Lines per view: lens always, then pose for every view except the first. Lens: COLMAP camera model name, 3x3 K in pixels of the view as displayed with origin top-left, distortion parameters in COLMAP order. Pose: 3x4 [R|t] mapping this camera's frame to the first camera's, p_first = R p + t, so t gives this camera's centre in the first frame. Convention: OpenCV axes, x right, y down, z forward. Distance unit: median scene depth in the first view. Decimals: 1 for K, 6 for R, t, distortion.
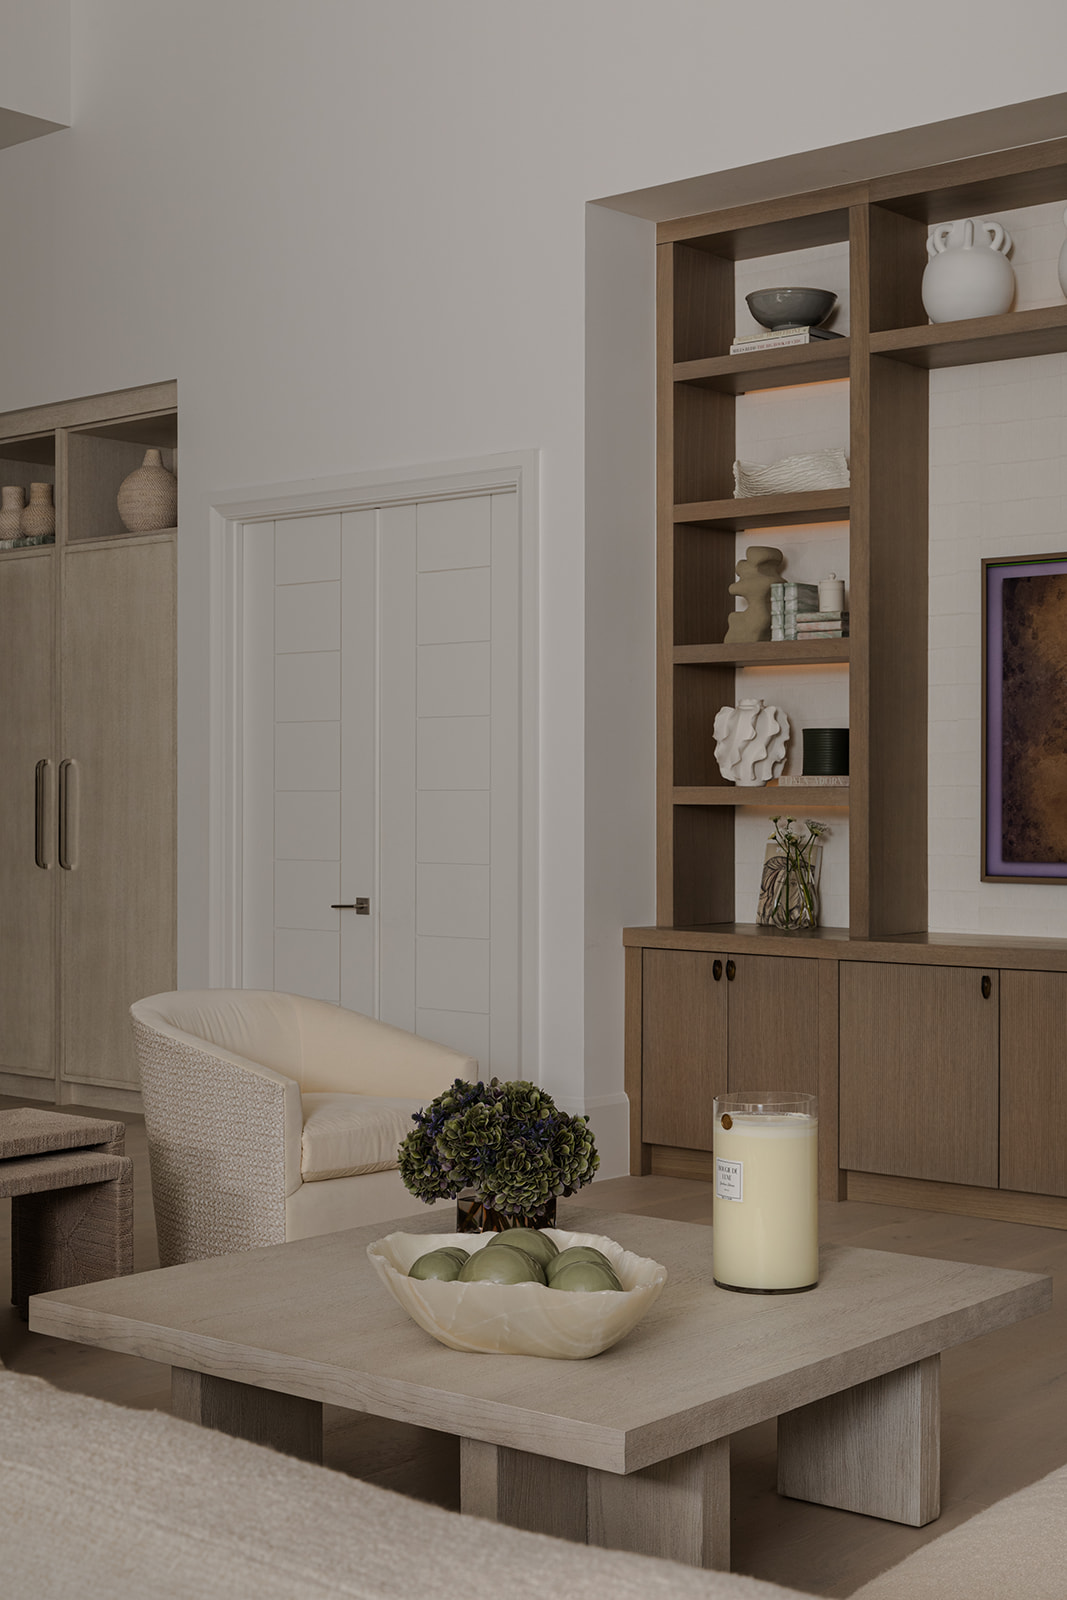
lens RADIAL K [[2235.9, 0, 532.5], [0, 2235.9, 798.8], [0, 0, 1]] dist [0.024635, 0.000000]
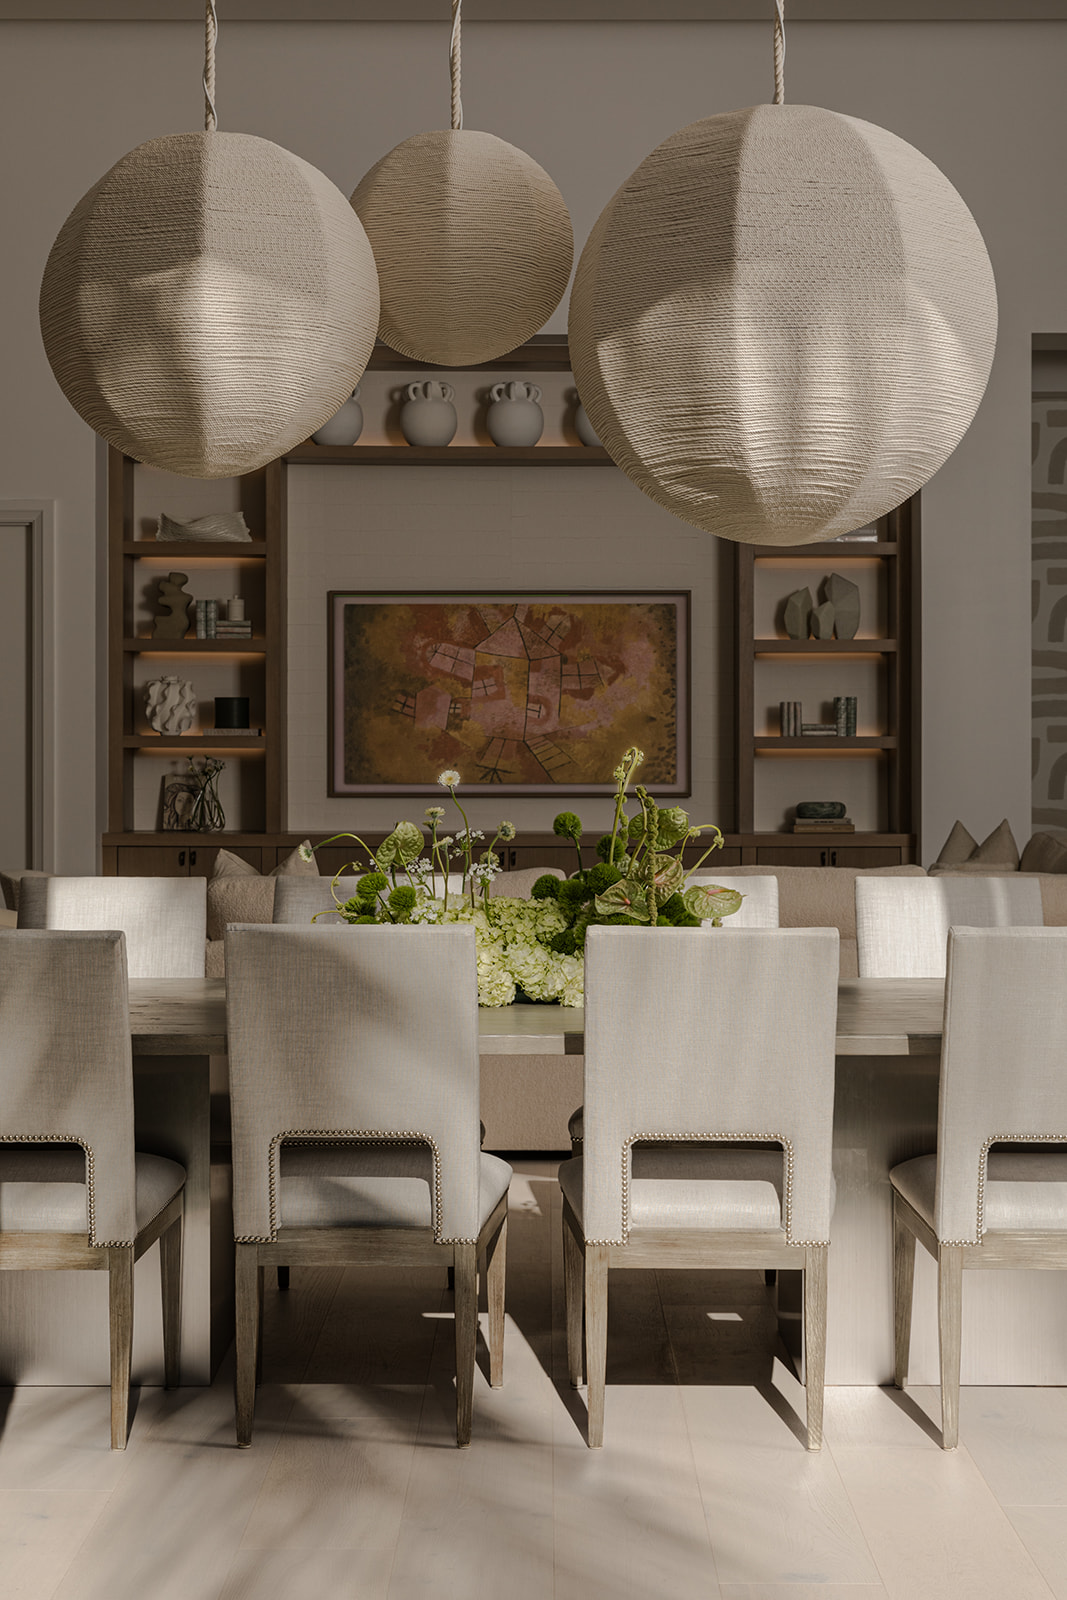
lens RADIAL K [[2608.6, 0, 533.5], [0, 2608.6, 798.1], [0, 0, 1]] dist [0.007392, 0.000000]
pose [[0.770125, -0.015926, 0.637694, -0.839351], [-0.002793, 0.999594, 0.028338, -0.013805], [-0.637887, -0.023605, 0.769768, -0.490572]]
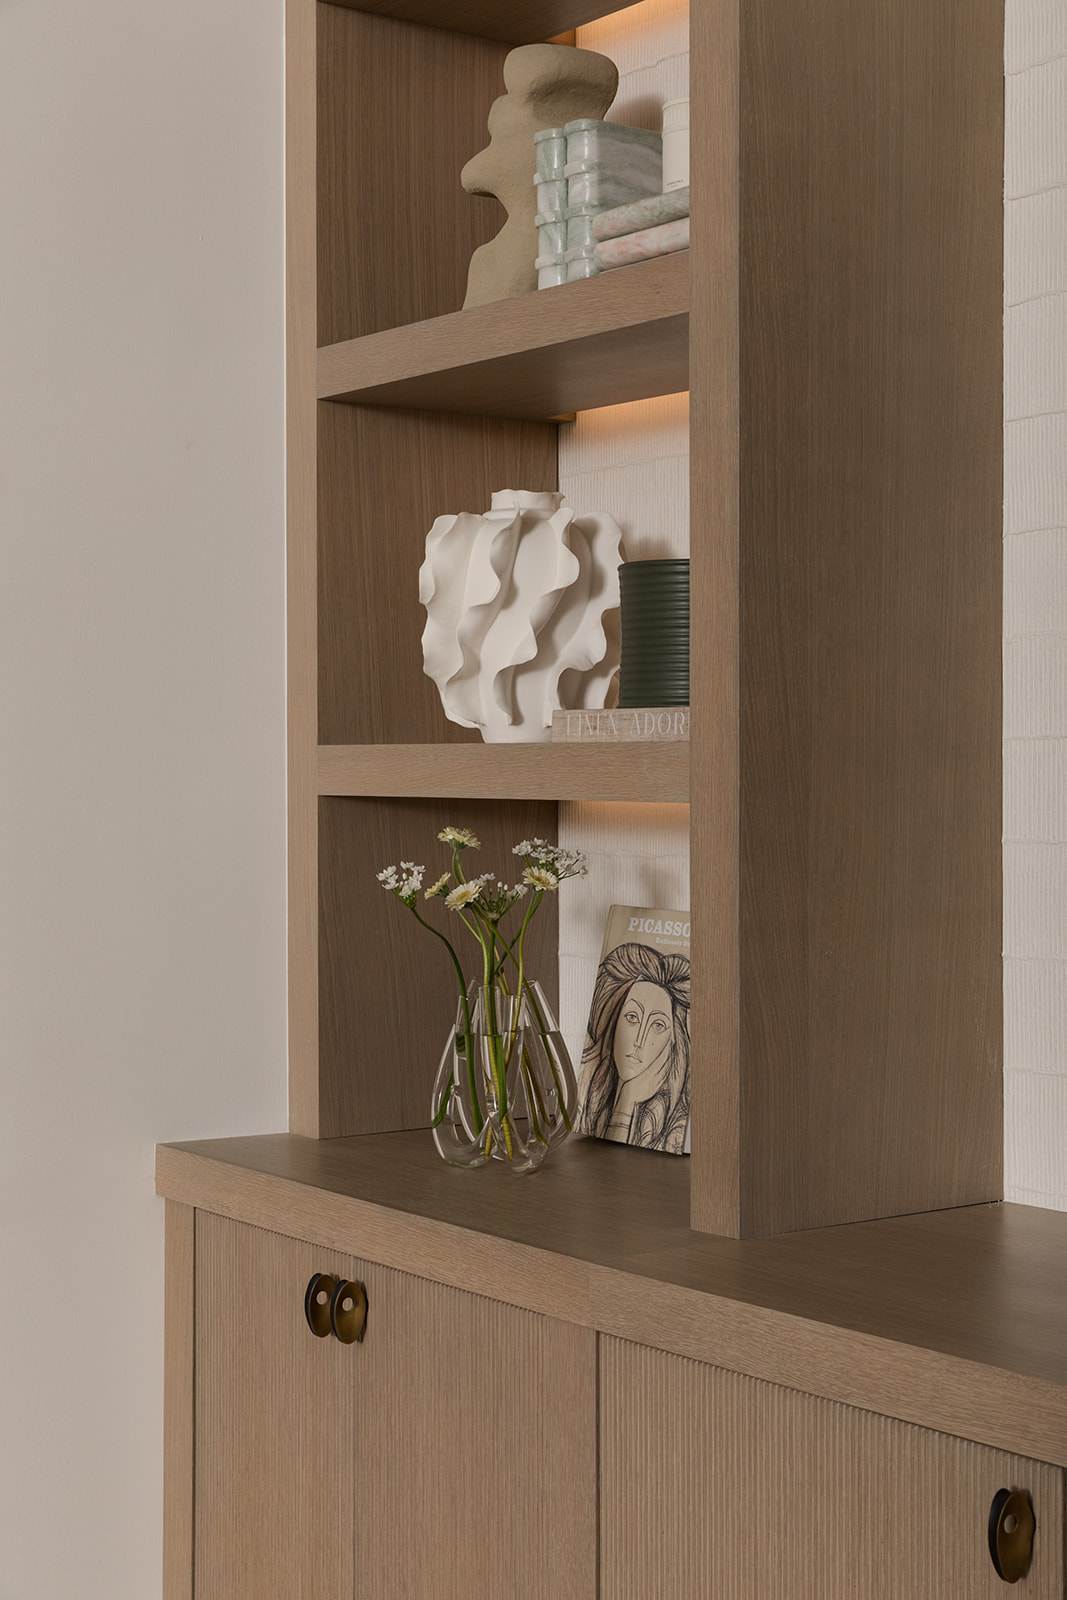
lens RADIAL K [[2501.5, 0, 535.1], [0, 2501.5, 801.8], [0, 0, 1]] dist [0.039853, 0.000000]
pose [[0.977096, 0.004937, -0.212740, 0.187769], [-0.003565, 0.999970, 0.006832, 0.000657], [0.212767, -0.005917, 0.977085, 0.640467]]
